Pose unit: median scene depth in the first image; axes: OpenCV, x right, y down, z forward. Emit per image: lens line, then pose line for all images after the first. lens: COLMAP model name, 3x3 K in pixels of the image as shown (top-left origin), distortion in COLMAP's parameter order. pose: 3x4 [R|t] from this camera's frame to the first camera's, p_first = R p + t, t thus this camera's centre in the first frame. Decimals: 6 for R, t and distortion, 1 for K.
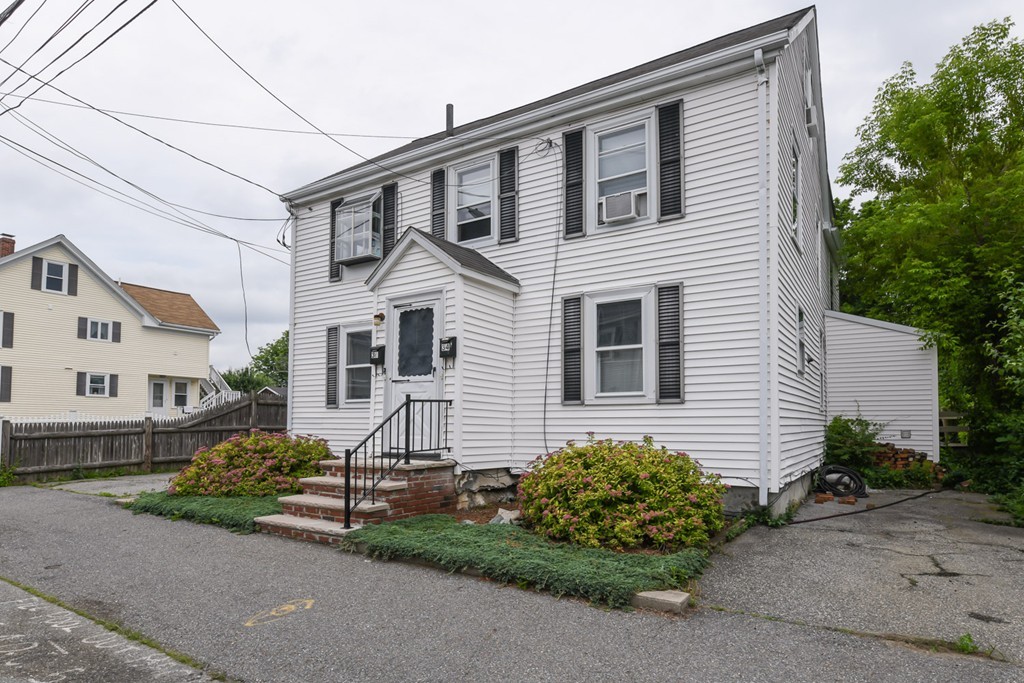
lens RADIAL K [[586.9, 0, 512.5], [0, 586.9, 396.8], [0, 0, 1]] dist [-0.004341, -0.000418]
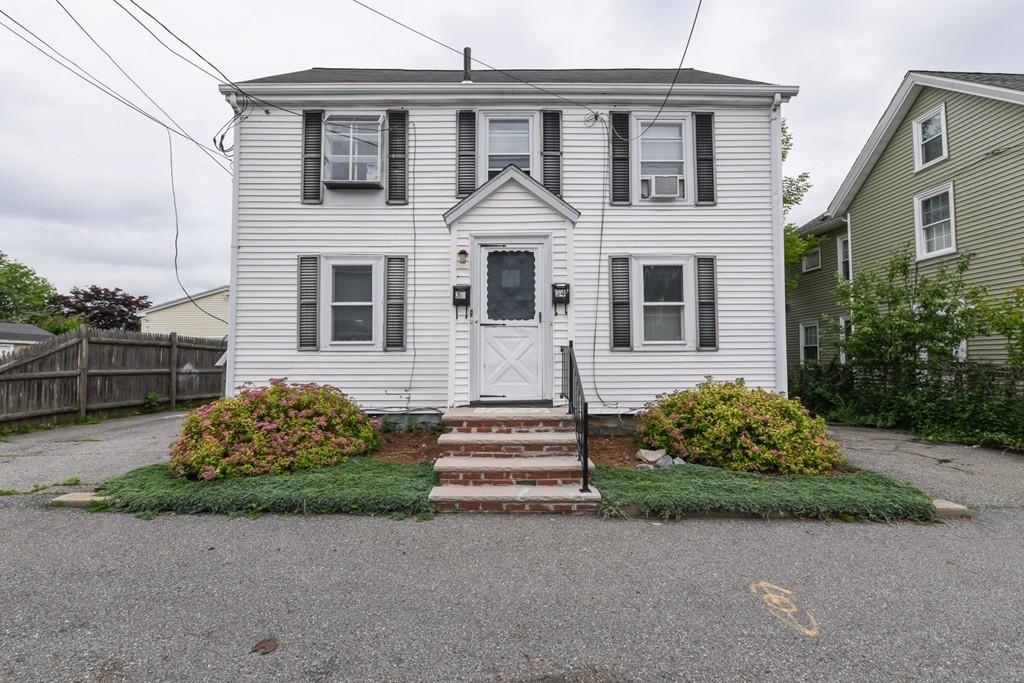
lens RADIAL K [[469.4, 0, 512.0], [0, 469.4, 341.5], [0, 0, 1]] dist [-0.011150, -0.000267]
pose [[0.838341, 0.015672, 0.544920, -0.576377], [-0.020179, 0.999794, 0.002291, -0.002357], [-0.544772, -0.012916, 0.838485, 0.348595]]
